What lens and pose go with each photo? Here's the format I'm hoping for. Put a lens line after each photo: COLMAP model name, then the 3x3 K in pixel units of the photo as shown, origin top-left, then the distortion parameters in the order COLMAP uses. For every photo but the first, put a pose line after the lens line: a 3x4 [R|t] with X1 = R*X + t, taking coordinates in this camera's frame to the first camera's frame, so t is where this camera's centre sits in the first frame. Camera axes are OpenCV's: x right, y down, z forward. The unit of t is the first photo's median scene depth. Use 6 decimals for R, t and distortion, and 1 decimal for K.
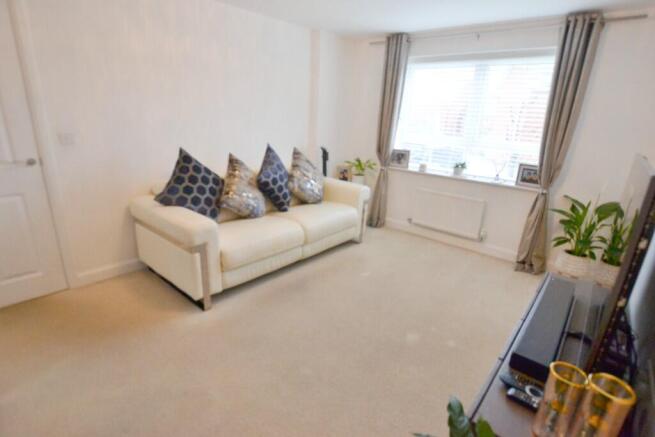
lens RADIAL K [[325.0, 0, 326.0], [0, 325.0, 219.9], [0, 0, 1]] dist [-0.018967, -0.000134]
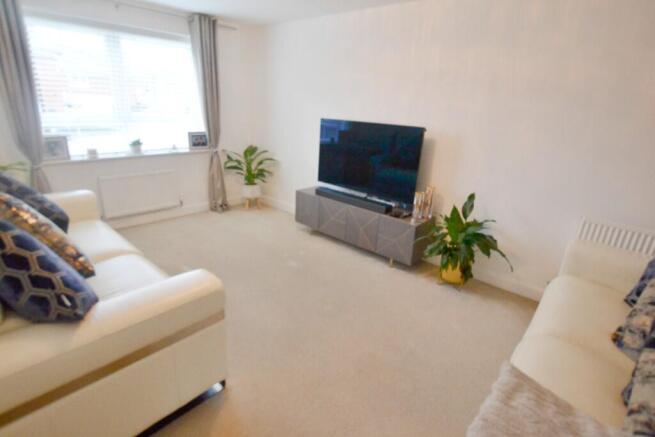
lens RADIAL K [[325.0, 0, 326.0], [0, 325.0, 219.9], [0, 0, 1]] dist [-0.018967, -0.000134]
pose [[0.044561, -0.375632, 0.925697, -0.561020], [0.265121, 0.897838, 0.351565, -0.152536], [-0.963185, 0.229756, 0.139596, 0.371590]]
